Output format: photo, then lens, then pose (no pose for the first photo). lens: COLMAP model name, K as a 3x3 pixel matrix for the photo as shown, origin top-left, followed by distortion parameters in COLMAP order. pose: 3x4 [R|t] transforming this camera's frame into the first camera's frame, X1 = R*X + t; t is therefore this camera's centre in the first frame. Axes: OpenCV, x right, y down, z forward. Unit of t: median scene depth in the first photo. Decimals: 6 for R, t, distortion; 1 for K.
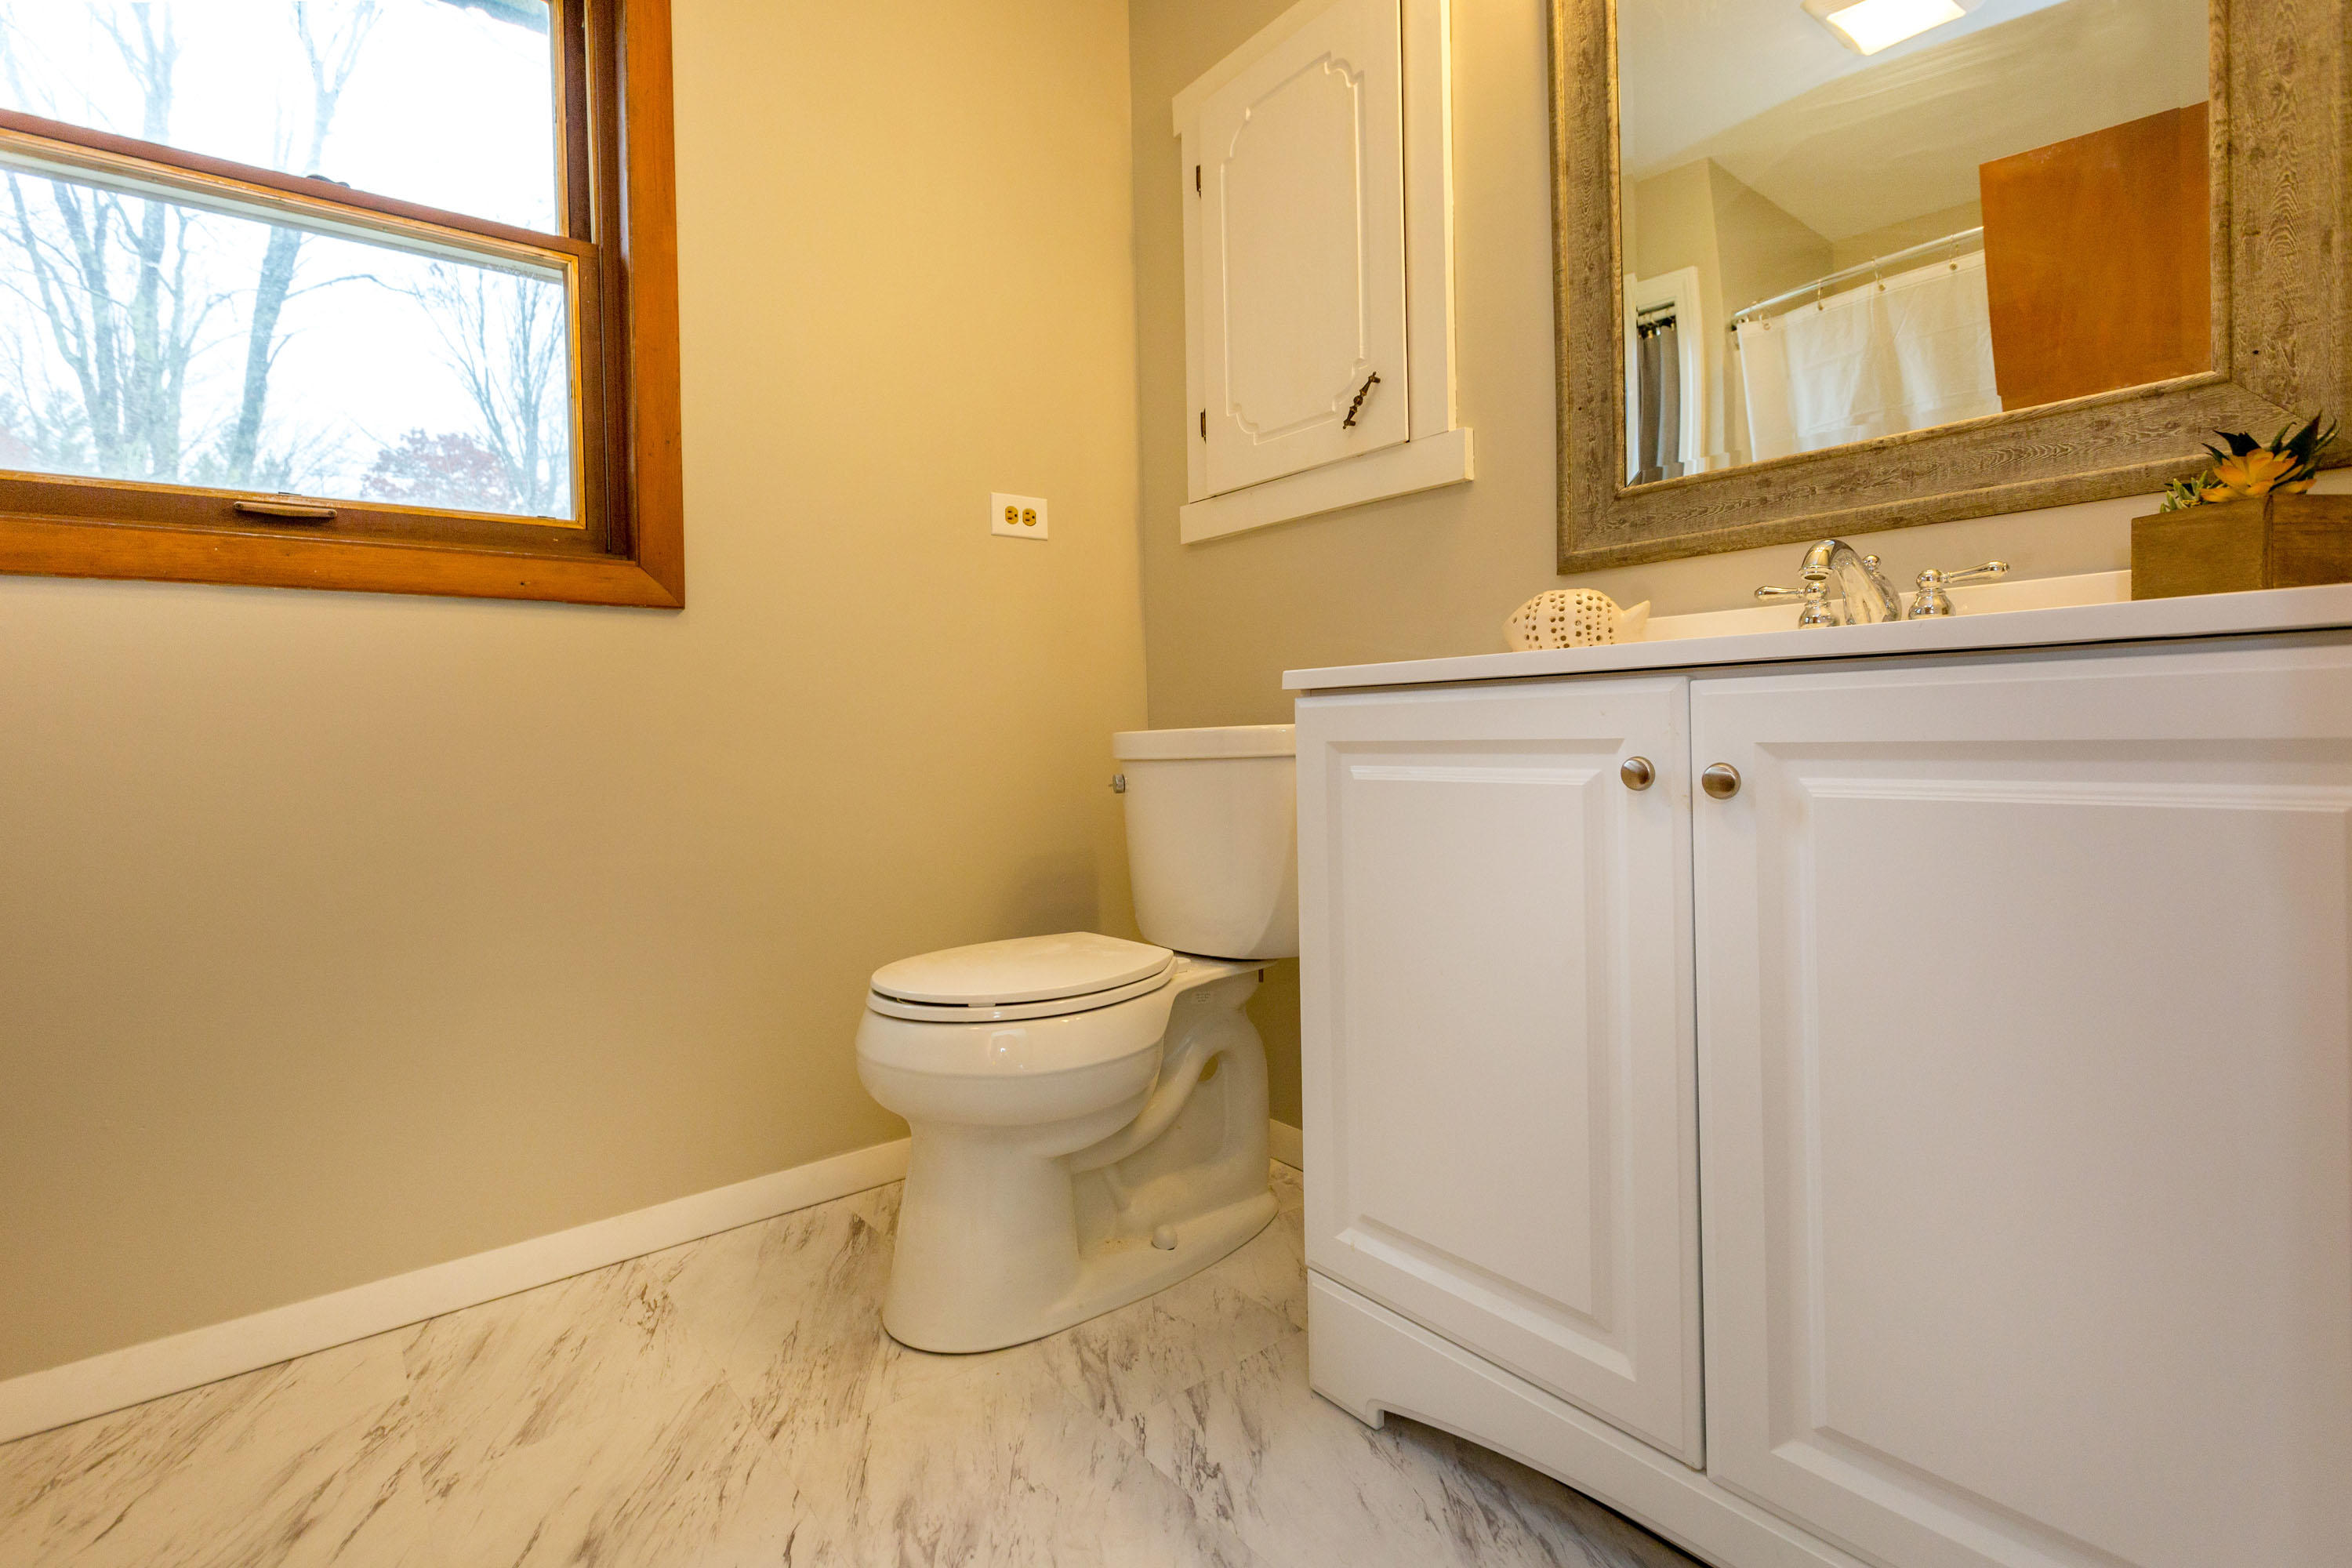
lens RADIAL K [[1066.5, 0, 1167.5], [0, 1066.5, 773.6], [0, 0, 1]] dist [0.001512, -0.000408]
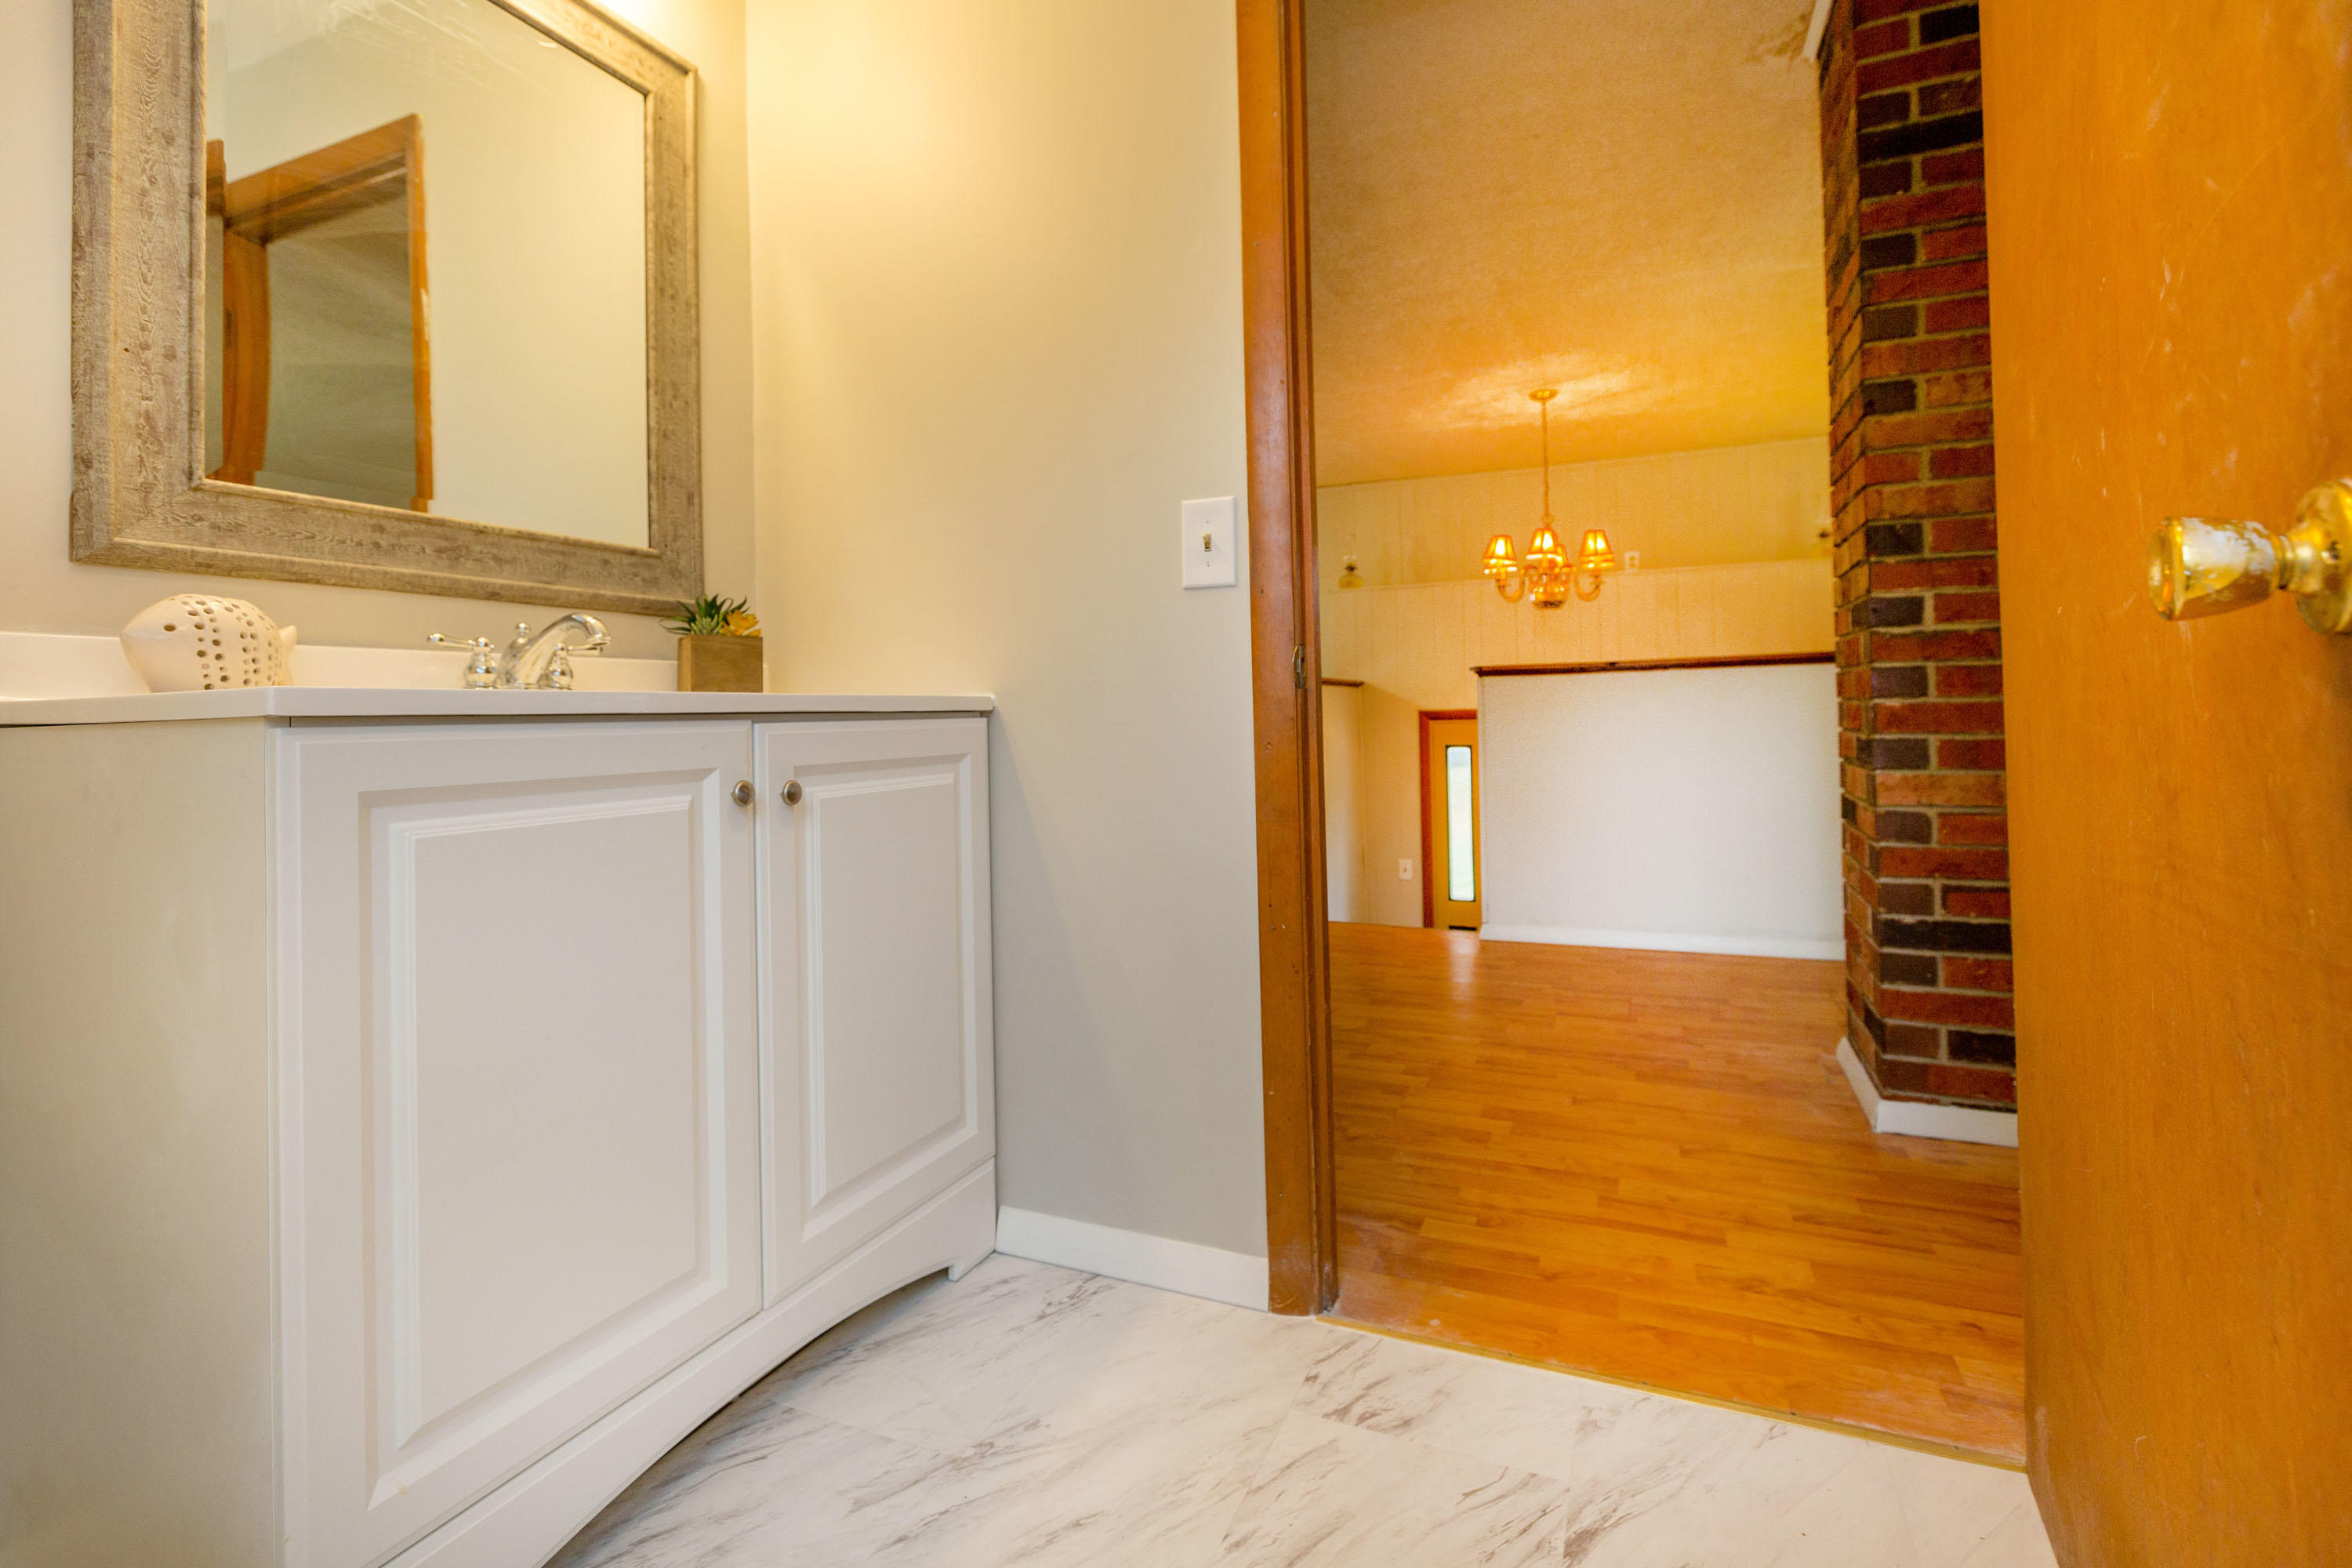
lens RADIAL K [[1066.5, 0, 1167.5], [0, 1066.5, 773.6], [0, 0, 1]] dist [0.001512, -0.000408]
pose [[-0.452972, -0.022062, 0.891252, -0.709057], [0.061244, 0.996562, 0.055795, -0.047861], [-0.889418, 0.079857, -0.450064, 0.809623]]
